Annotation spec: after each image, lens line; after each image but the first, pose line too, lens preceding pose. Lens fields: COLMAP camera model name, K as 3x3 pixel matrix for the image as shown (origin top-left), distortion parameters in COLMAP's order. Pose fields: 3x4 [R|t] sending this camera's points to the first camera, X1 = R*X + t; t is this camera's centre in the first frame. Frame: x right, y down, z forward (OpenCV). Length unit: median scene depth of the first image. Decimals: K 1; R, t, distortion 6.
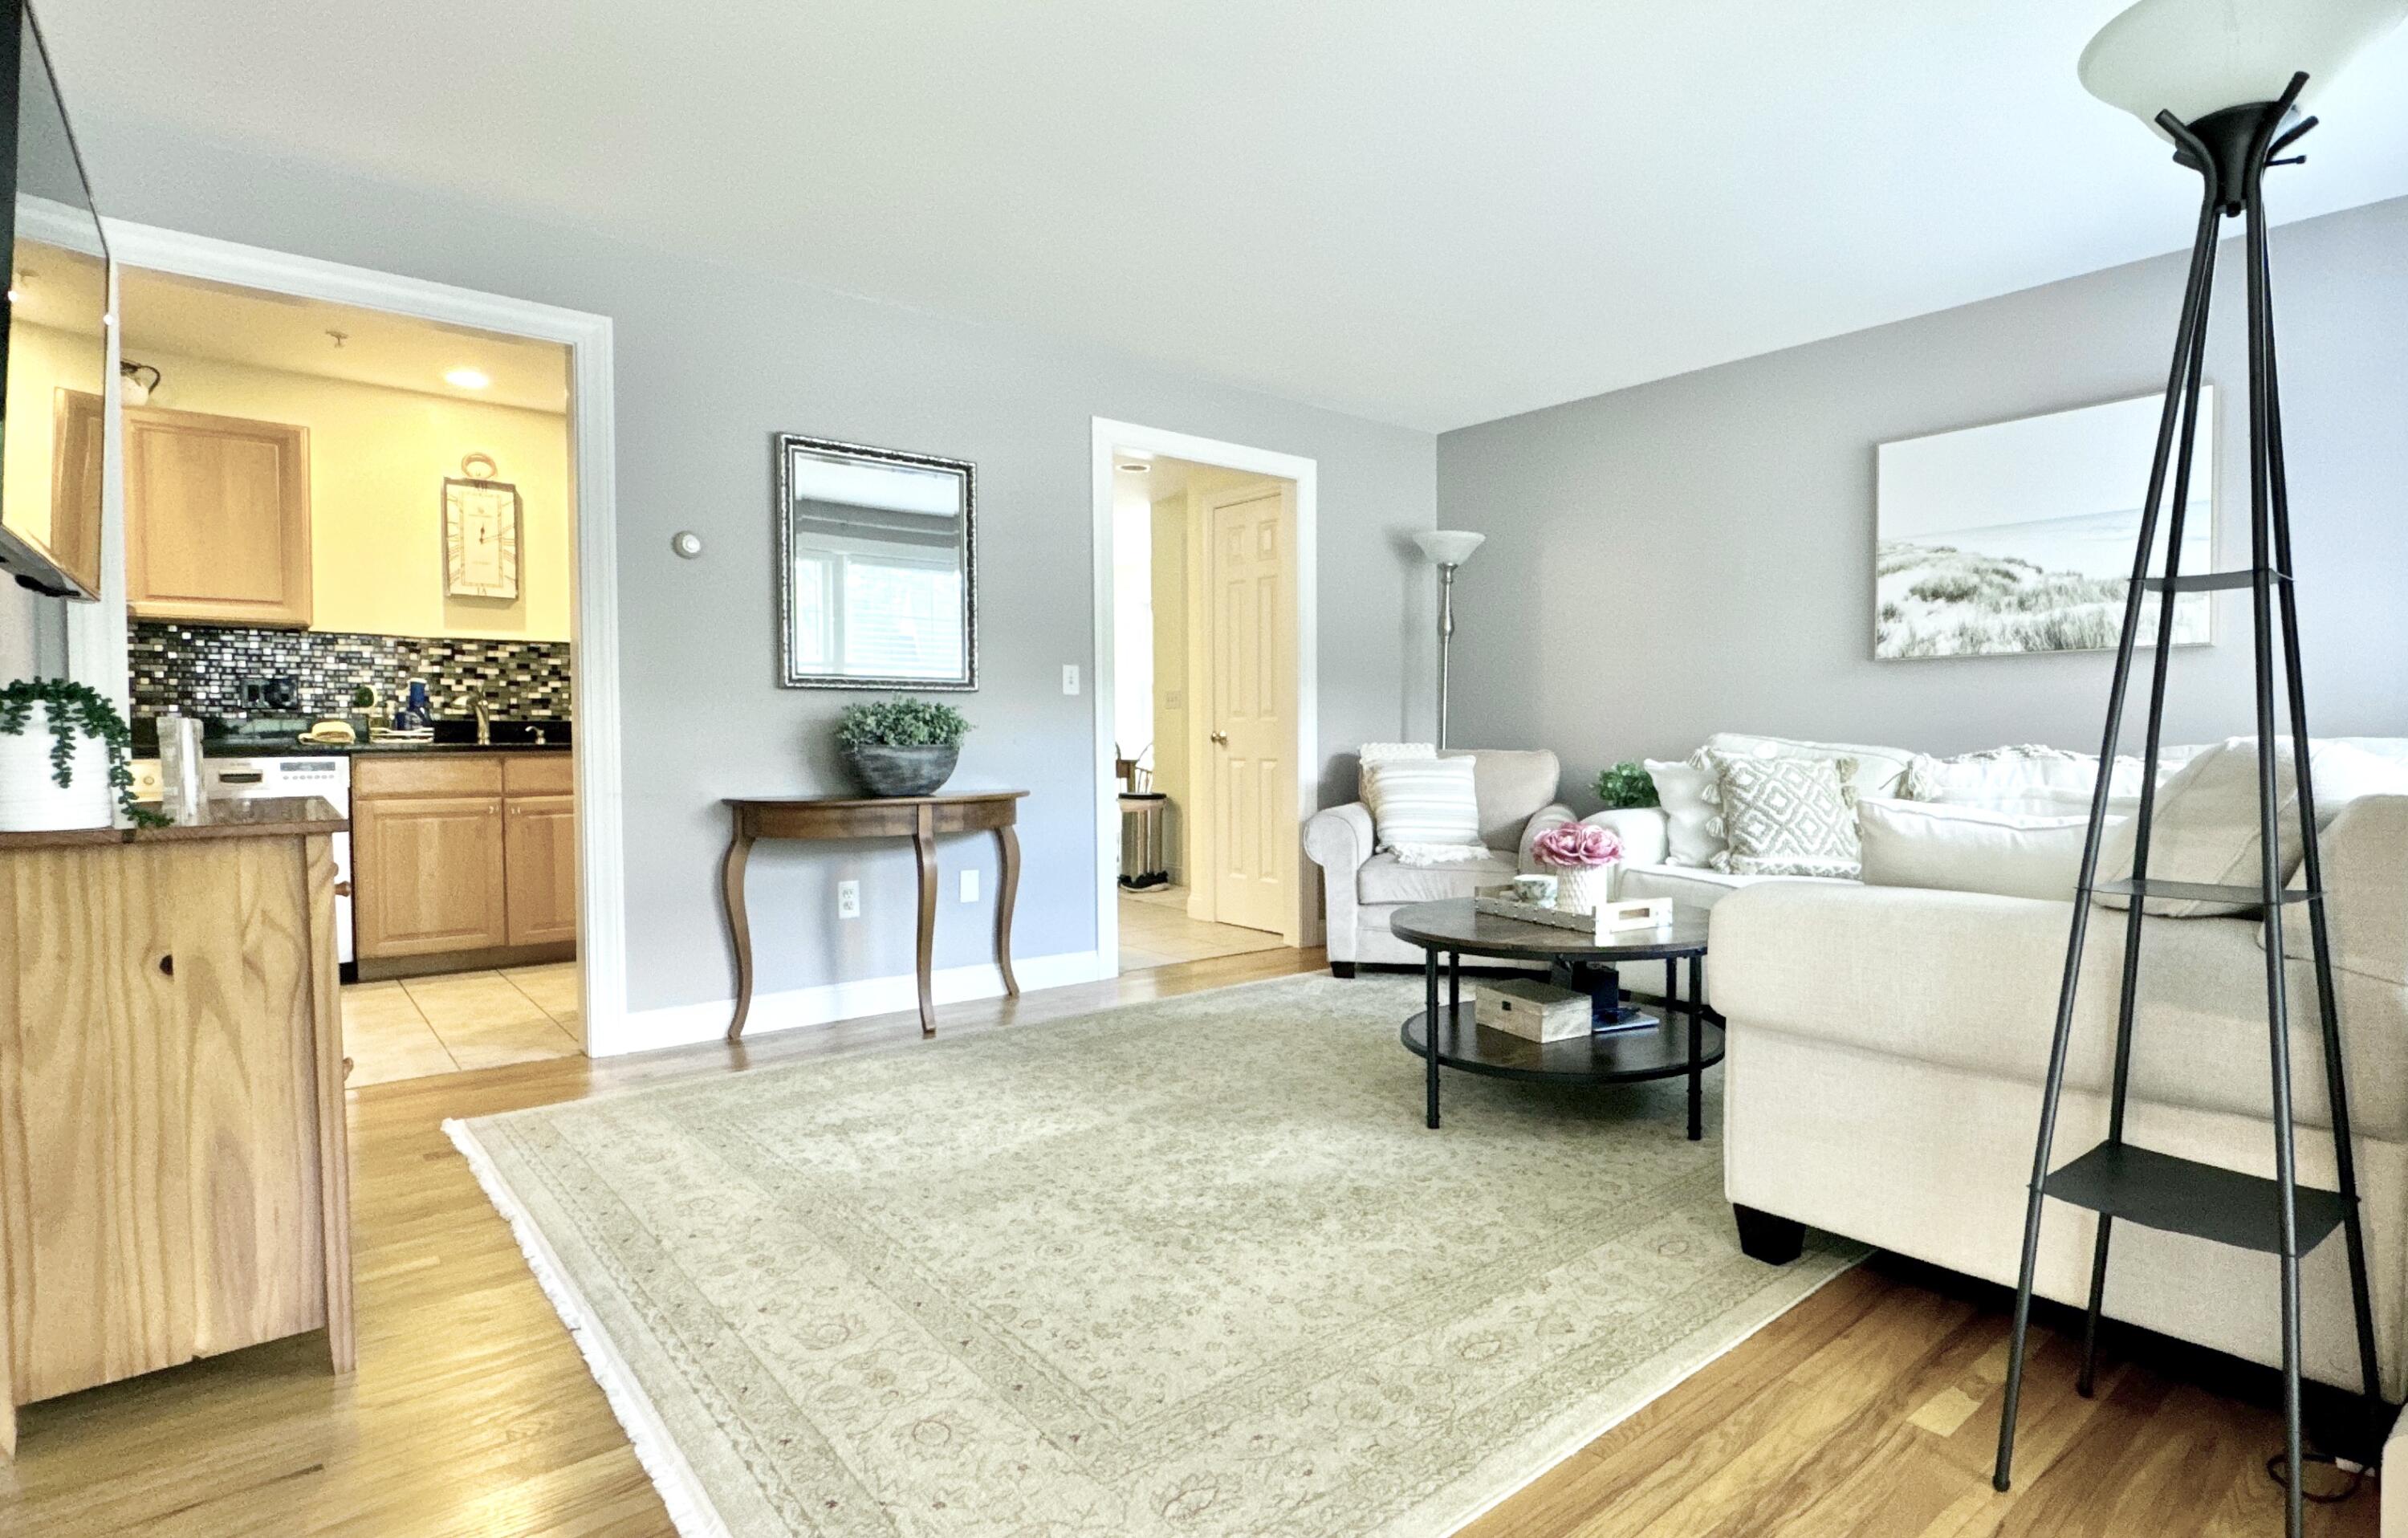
lens RADIAL K [[1229.7, 0, 1394.4], [0, 1229.7, 767.6], [0, 0, 1]] dist [0.001229, -0.001890]
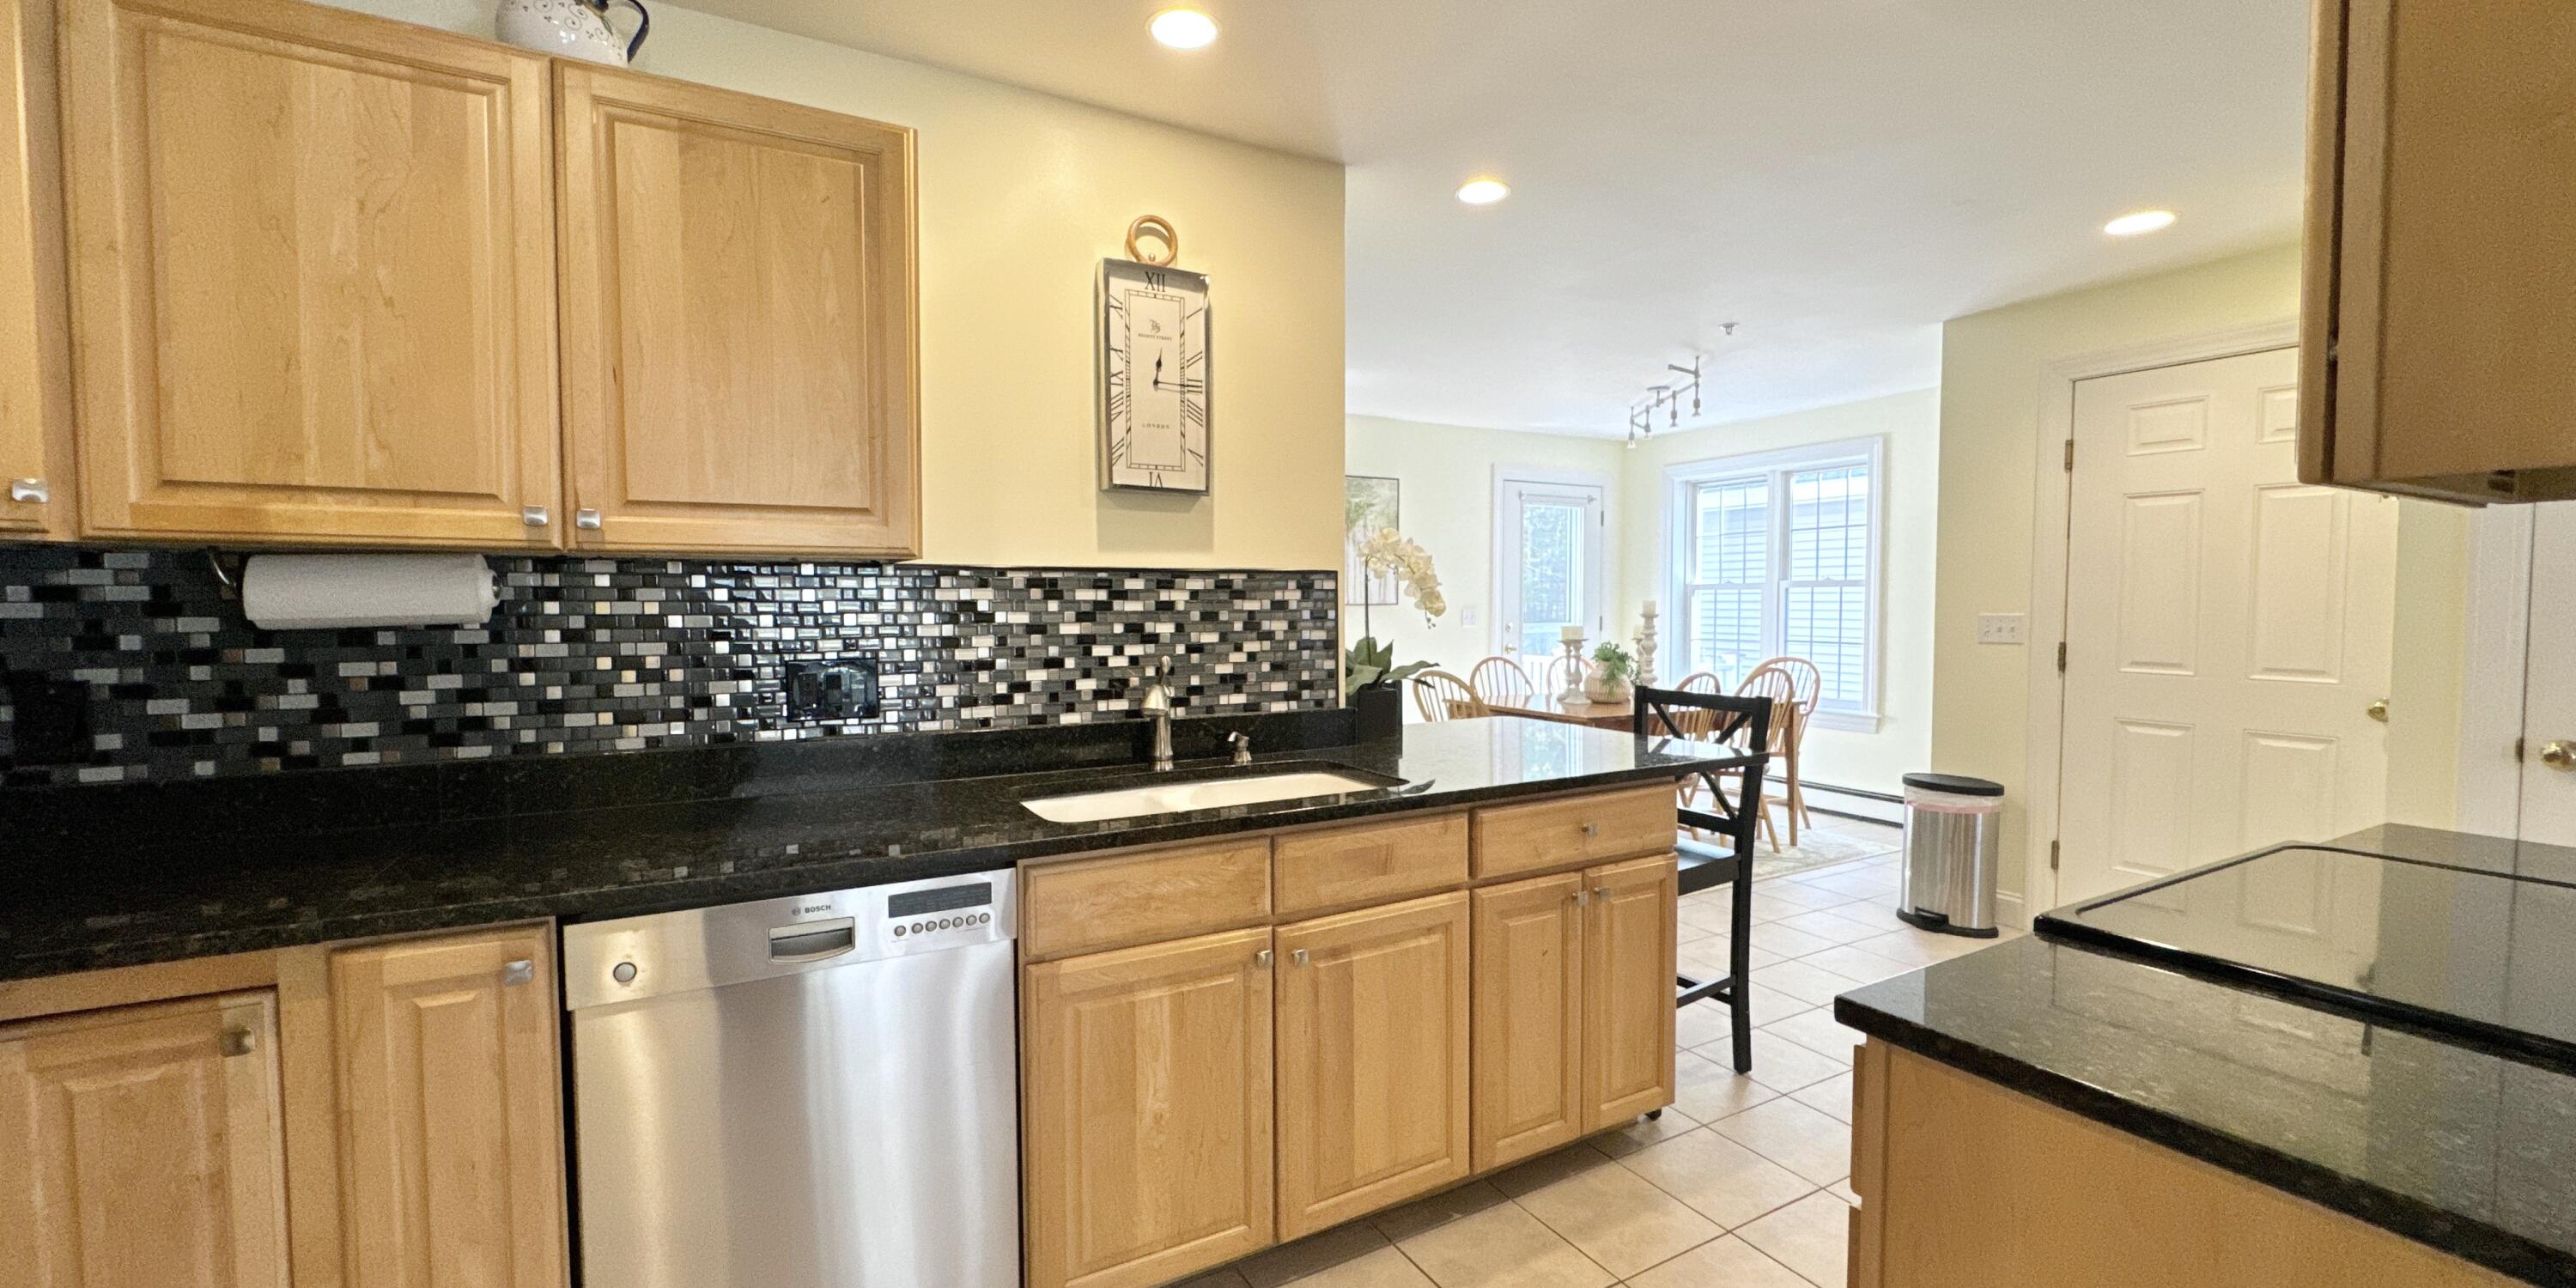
lens RADIAL K [[1027.2, 0, 1288.3], [0, 1027.2, 643.5], [0, 0, 1]] dist [-0.002552, 0.000068]
pose [[0.969205, 0.010549, -0.246031, -0.628965], [-0.006132, 0.999806, 0.018712, -0.088440], [0.246181, -0.016627, 0.969081, 0.635567]]
